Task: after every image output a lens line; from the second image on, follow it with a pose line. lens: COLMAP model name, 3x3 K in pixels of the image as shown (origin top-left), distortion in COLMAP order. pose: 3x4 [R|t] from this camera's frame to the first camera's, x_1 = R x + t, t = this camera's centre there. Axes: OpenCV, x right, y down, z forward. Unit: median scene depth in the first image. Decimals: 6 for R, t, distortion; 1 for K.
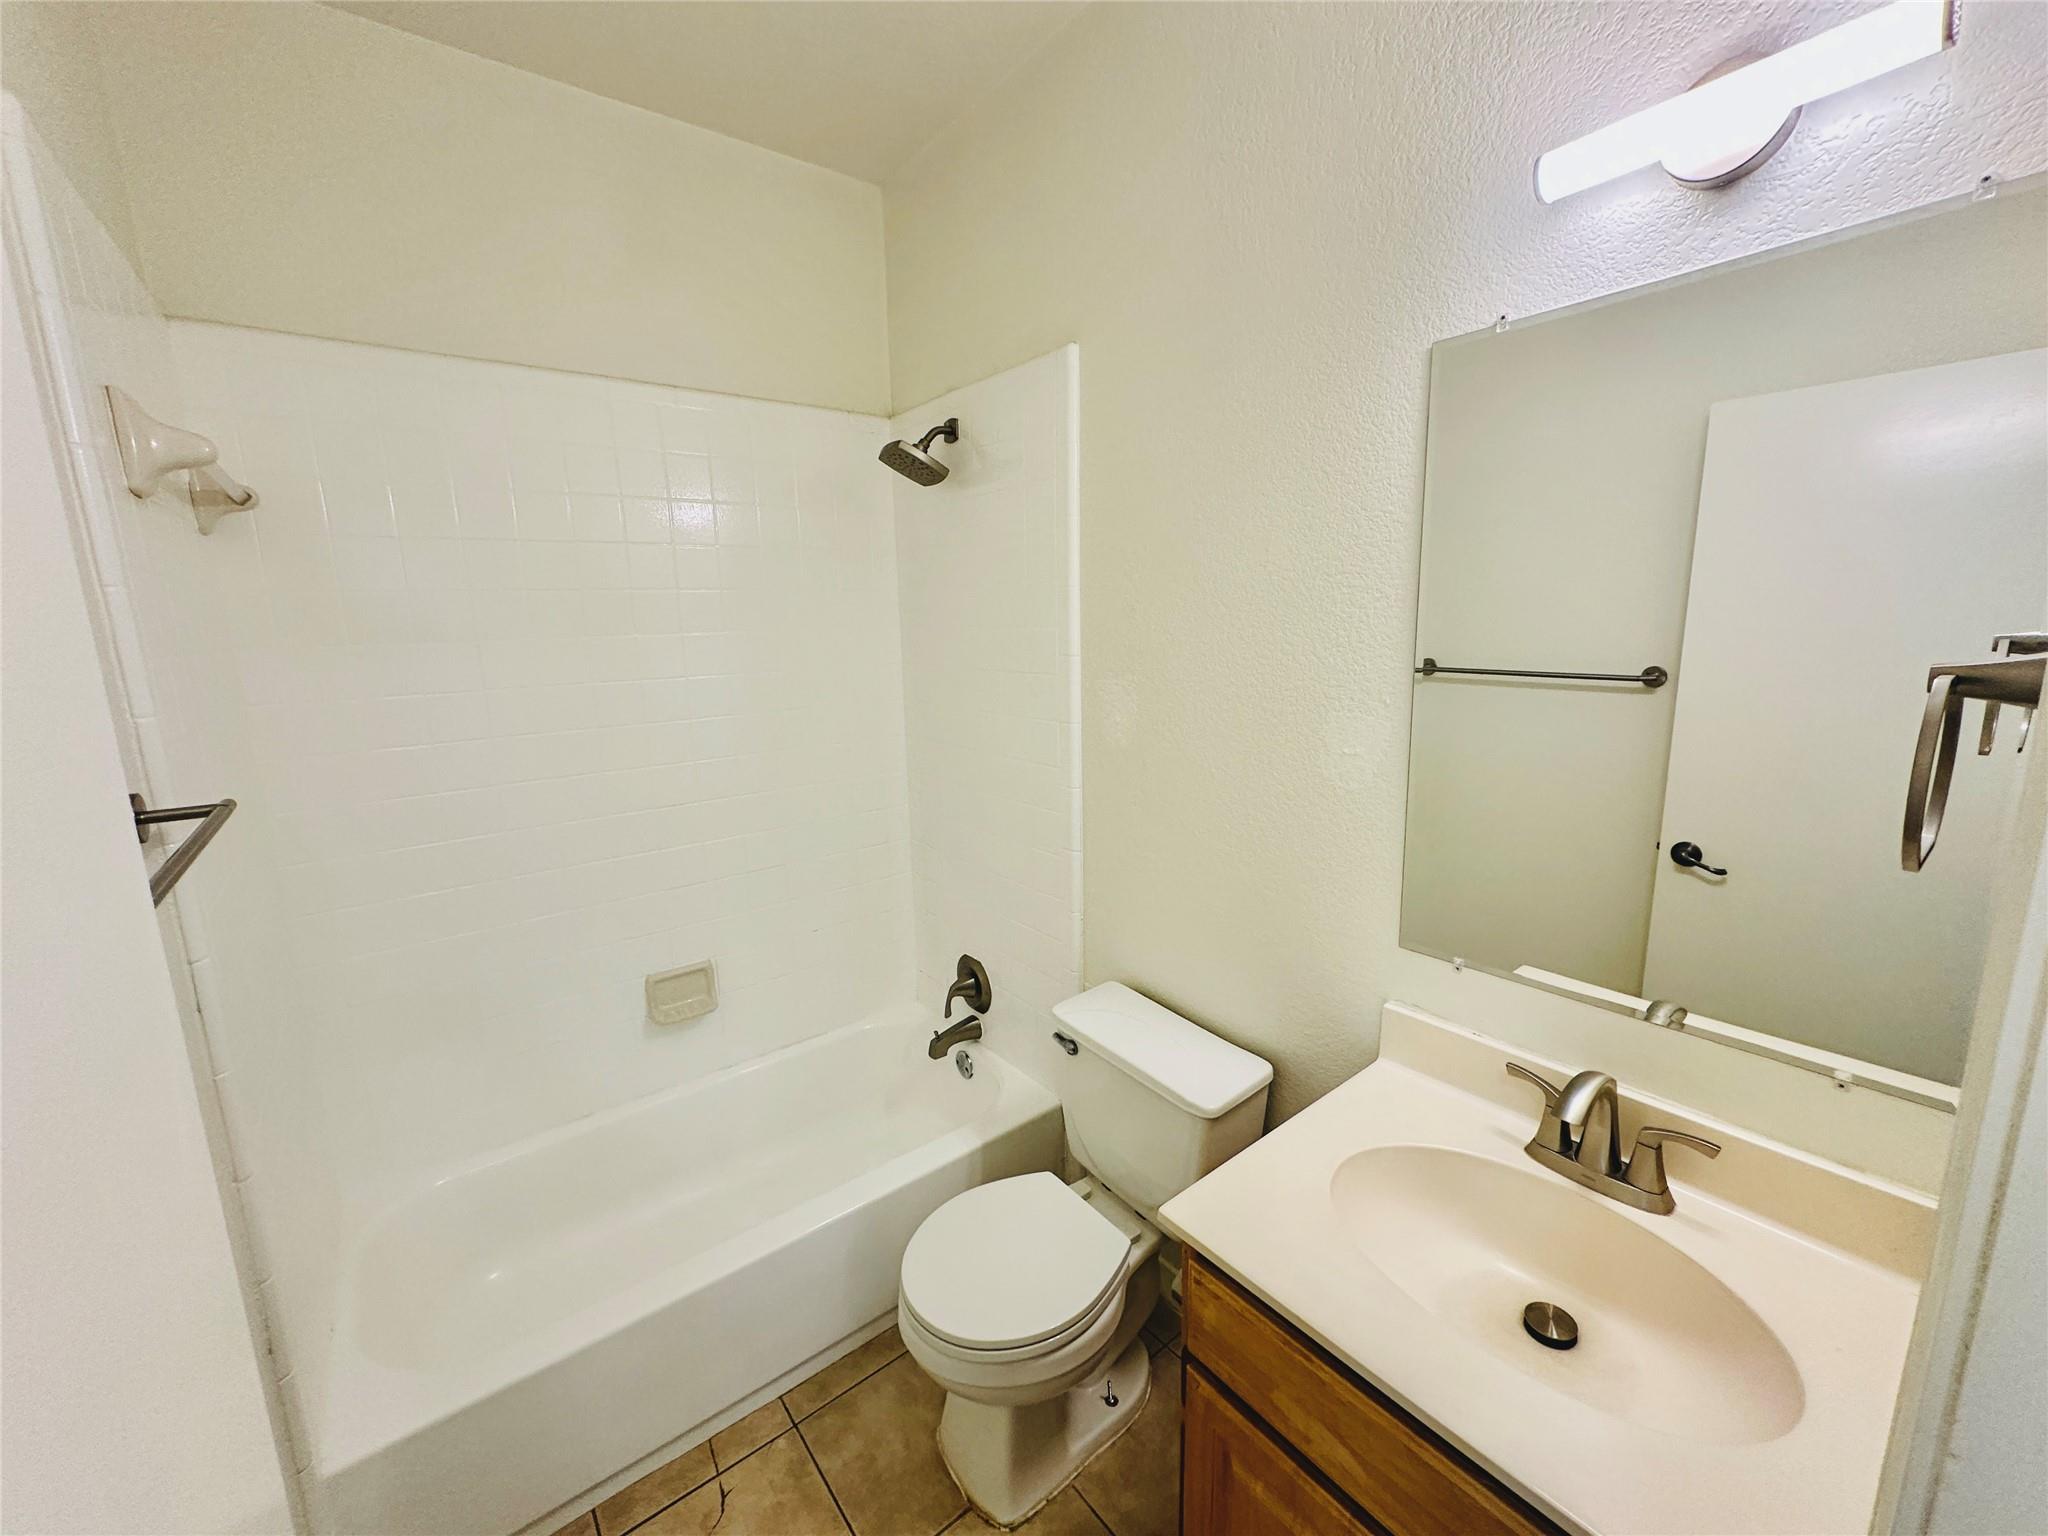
lens RADIAL K [[815.8, 0, 1022.1], [0, 815.8, 767.6], [0, 0, 1]] dist [-0.002928, 0.000723]
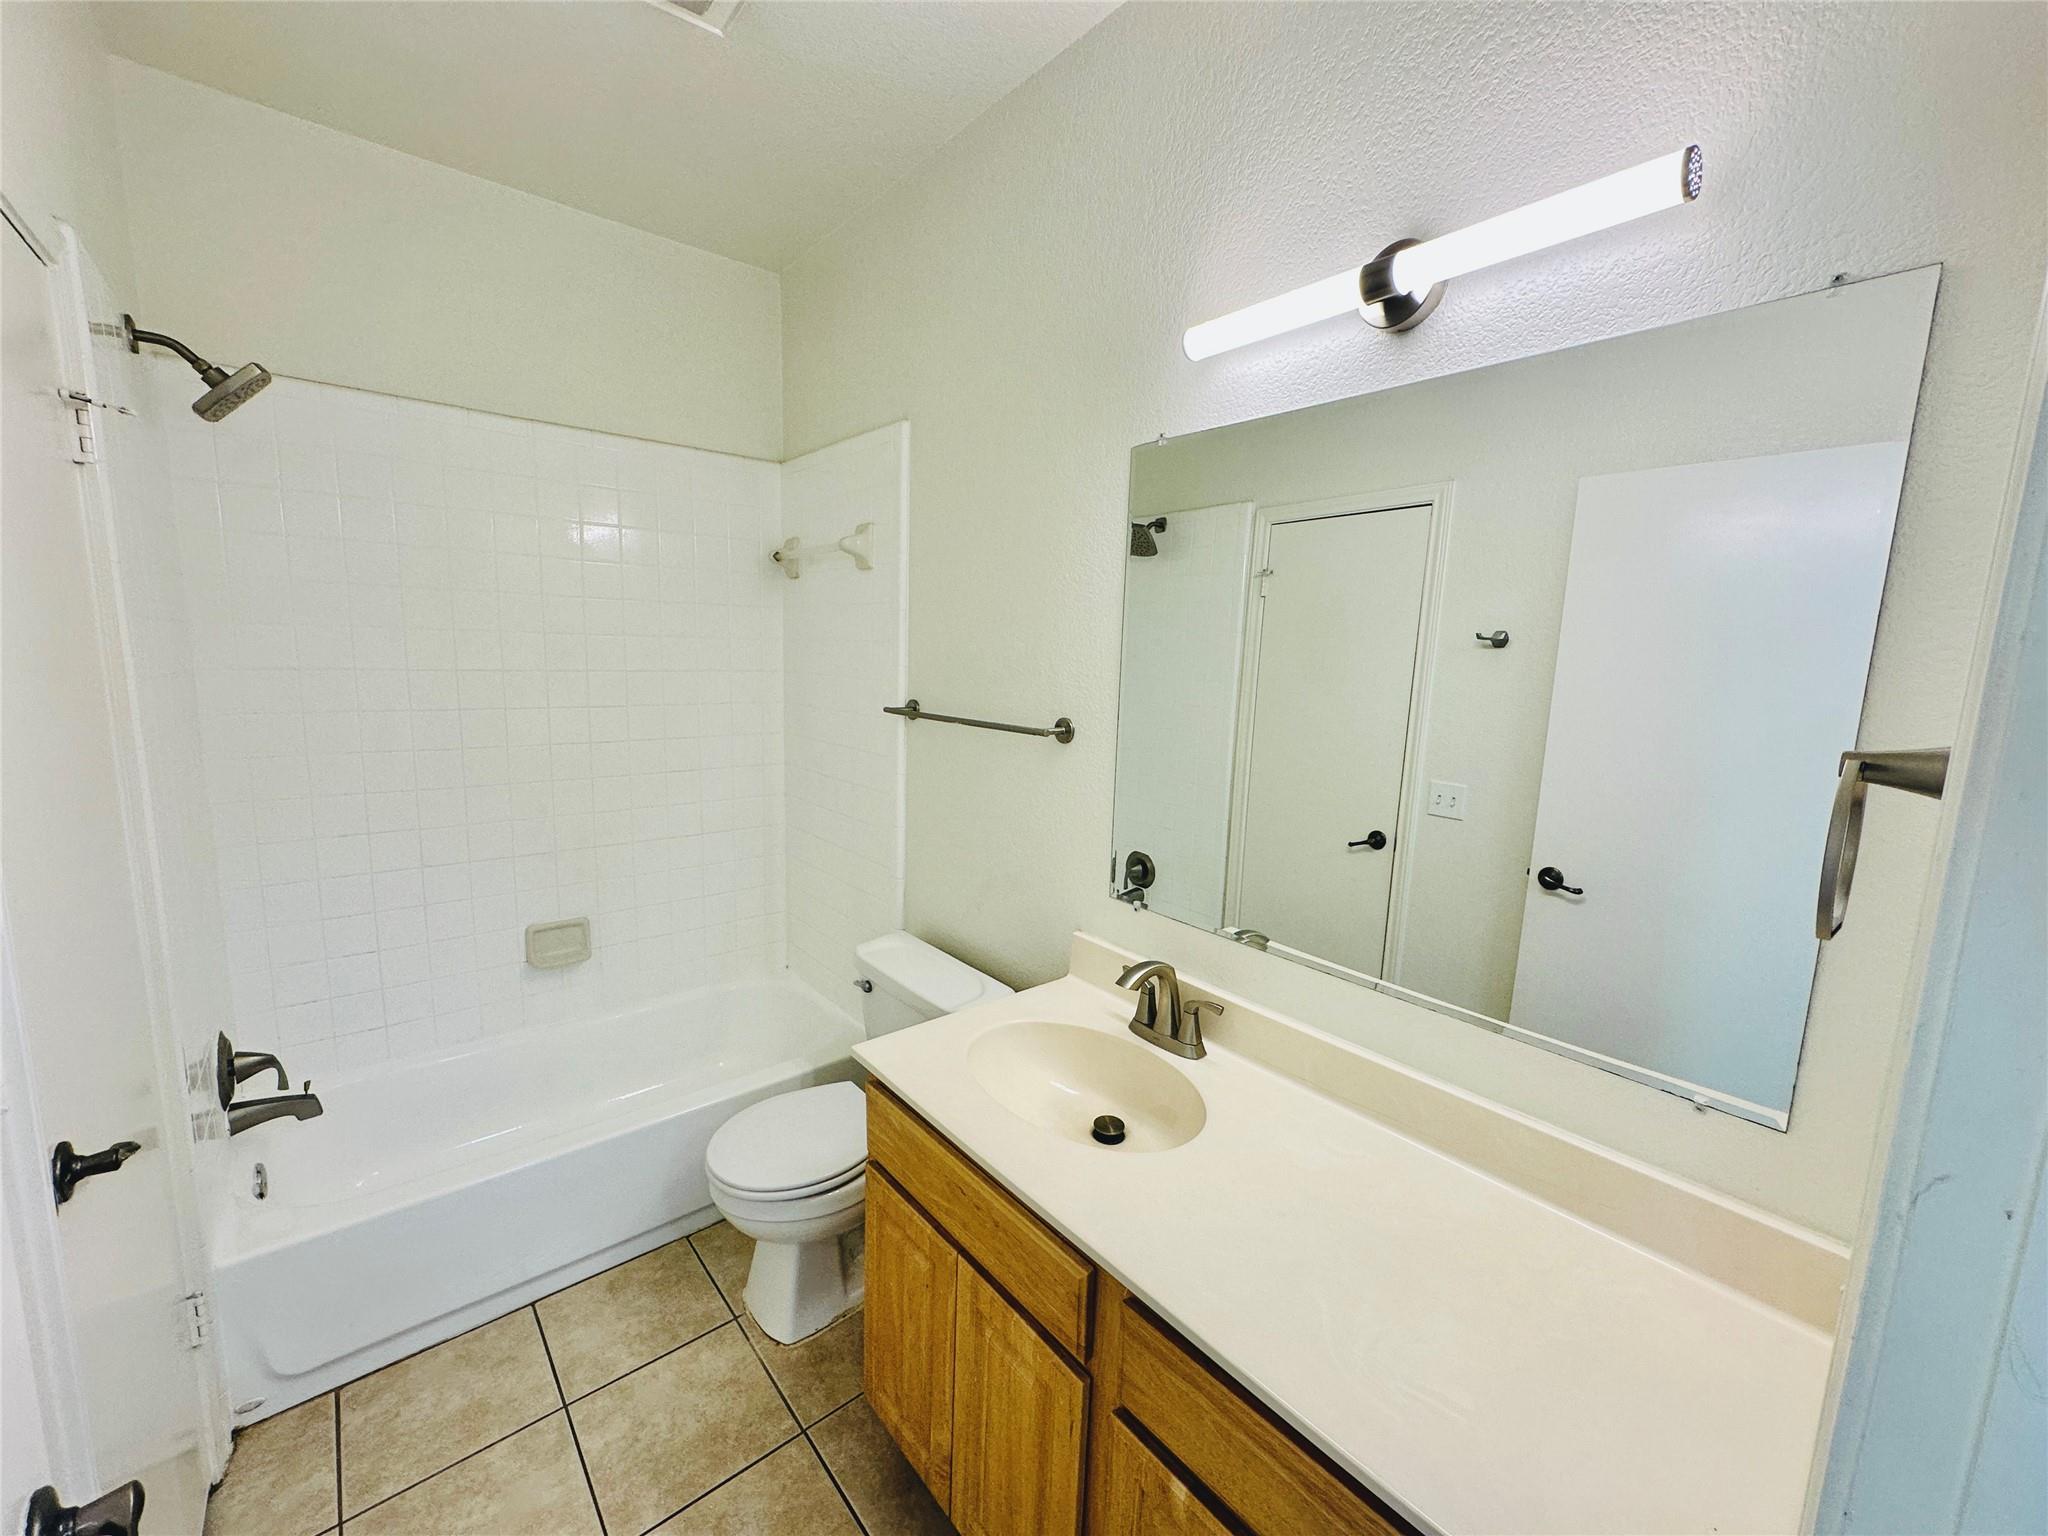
lens RADIAL K [[818.1, 0, 1002.3], [0, 818.1, 748.6], [0, 0, 1]] dist [0.007766, 0.000186]
pose [[0.998472, 0.039769, 0.038373, 0.262931], [-0.037865, 0.998075, -0.049120, 0.056104], [-0.040252, 0.047591, 0.998056, -0.346754]]
